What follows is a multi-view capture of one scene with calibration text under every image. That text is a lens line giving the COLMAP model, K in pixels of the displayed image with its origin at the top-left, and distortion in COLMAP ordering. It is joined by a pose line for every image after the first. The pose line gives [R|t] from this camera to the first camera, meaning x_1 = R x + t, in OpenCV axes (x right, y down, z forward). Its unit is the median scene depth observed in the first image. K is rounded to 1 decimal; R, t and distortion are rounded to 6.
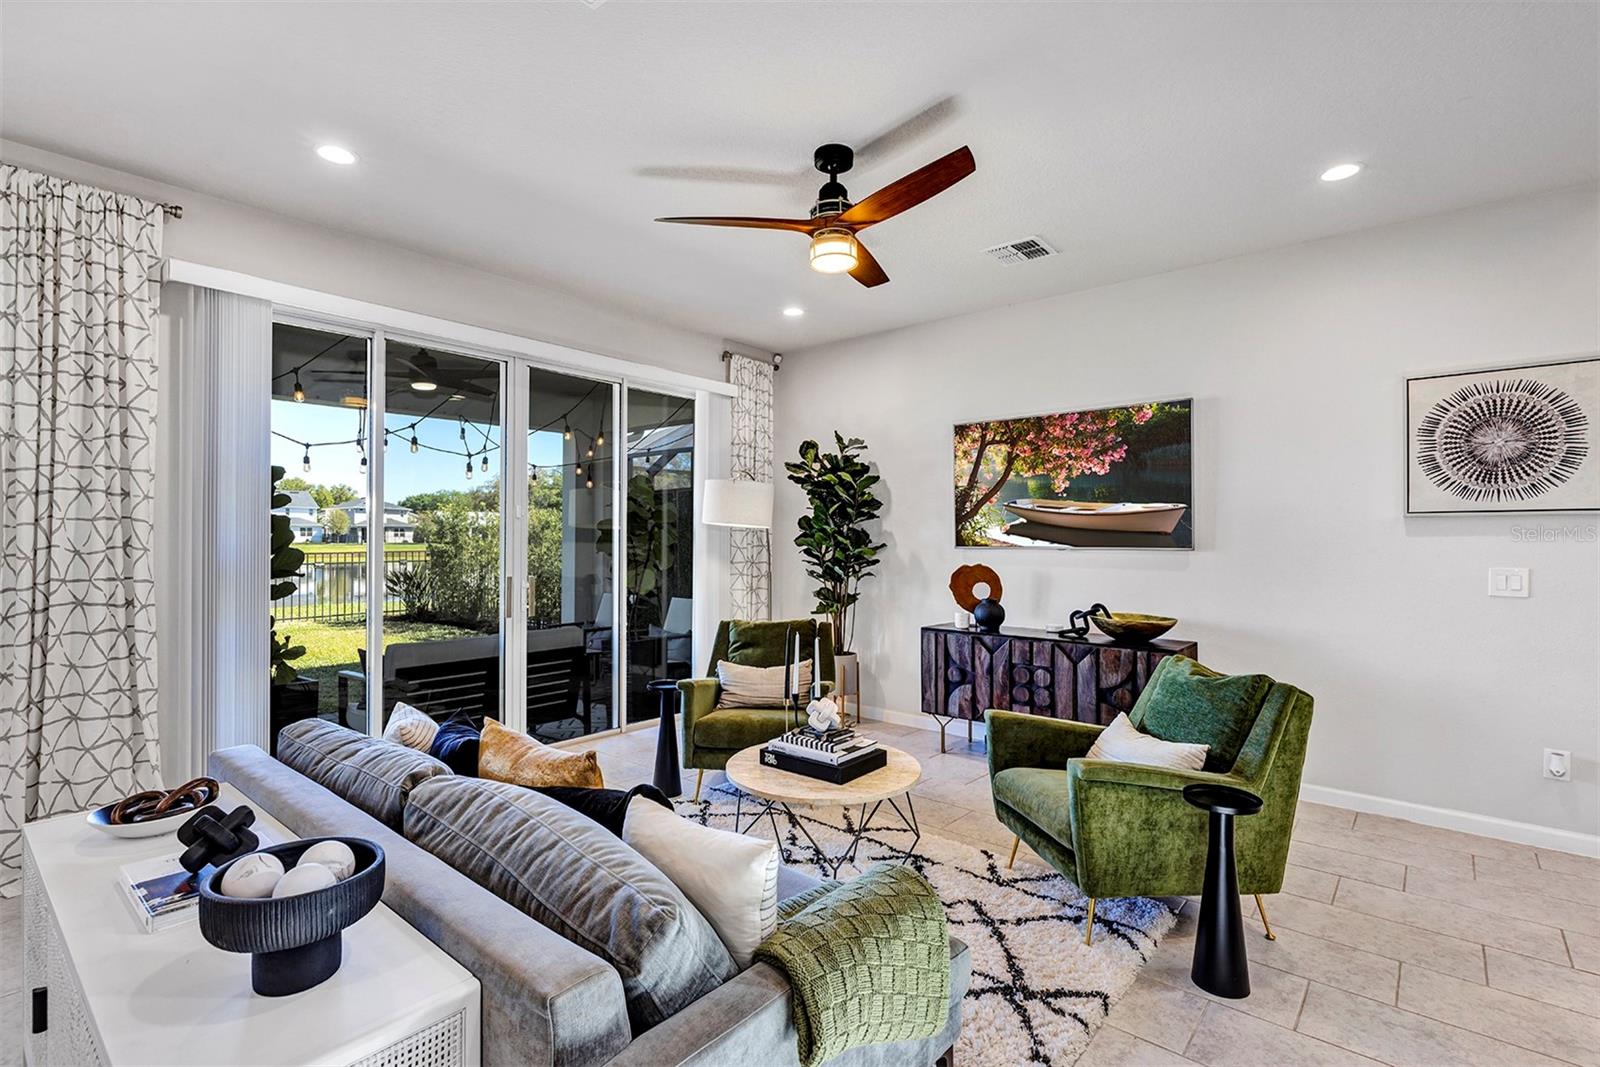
lens RADIAL K [[760.8, 0, 822.9], [0, 760.8, 528.9], [0, 0, 1]] dist [0.009096, 0.000533]
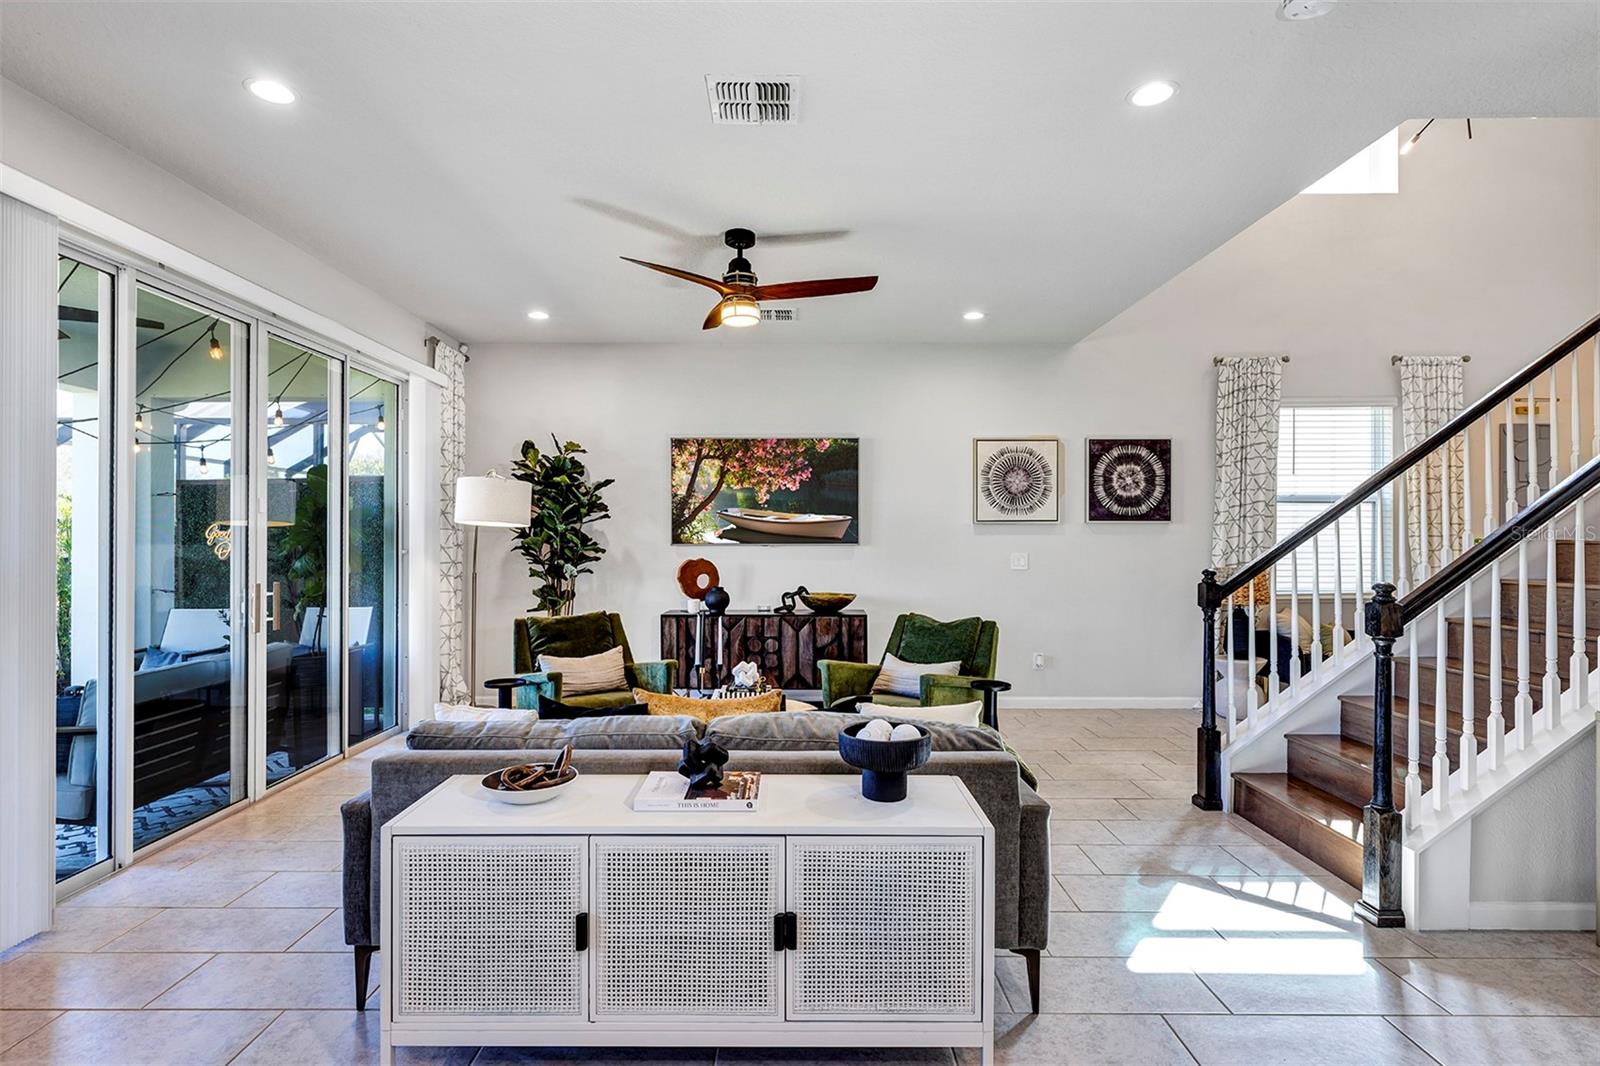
lens RADIAL K [[814.2, 0, 800.0], [0, 814.2, 533.0], [0, 0, 1]] dist [0.014769, -0.000471]
pose [[0.757825, 0.001655, 0.652456, -0.527962], [-0.005713, 0.999975, 0.004100, -0.000034], [-0.652433, -0.006834, 0.757816, -0.065897]]
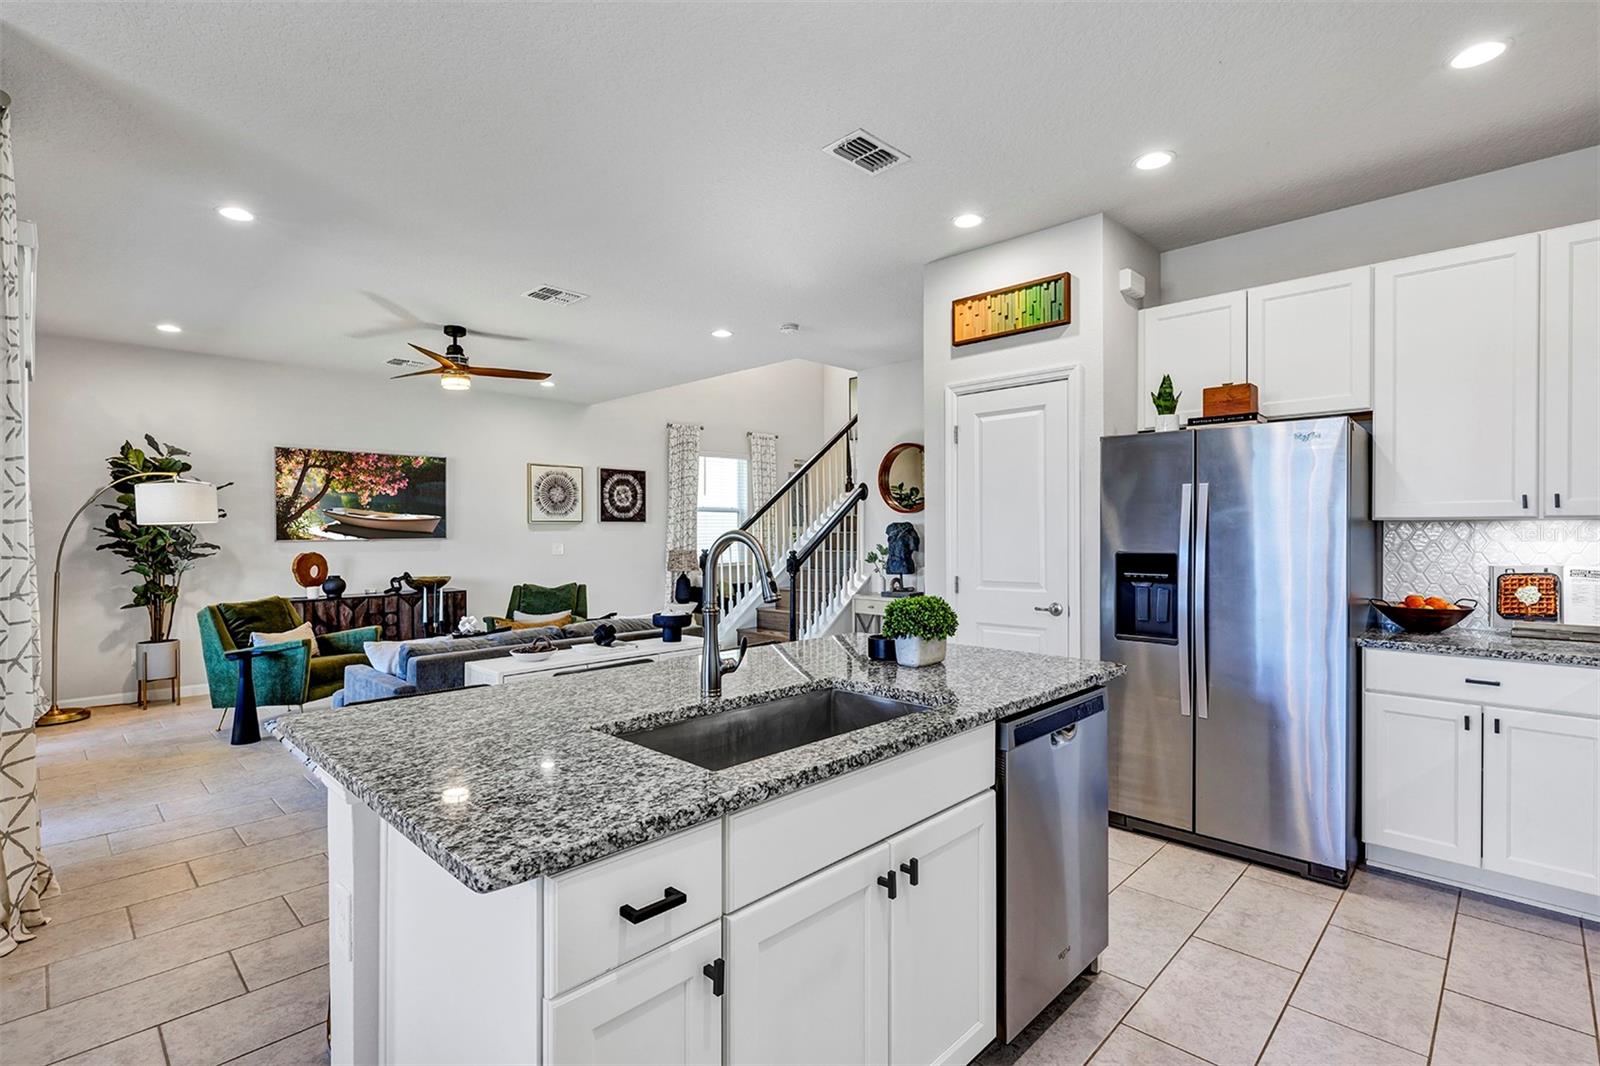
lens RADIAL K [[760.8, 0, 822.9], [0, 760.8, 528.4], [0, 0, 1]] dist [0.009096, 0.000533]
pose [[0.040783, 0.001508, 0.999167, -1.206812], [-0.003276, 0.999994, -0.001376, 0.000468], [-0.999163, -0.003217, 0.040788, 0.007593]]
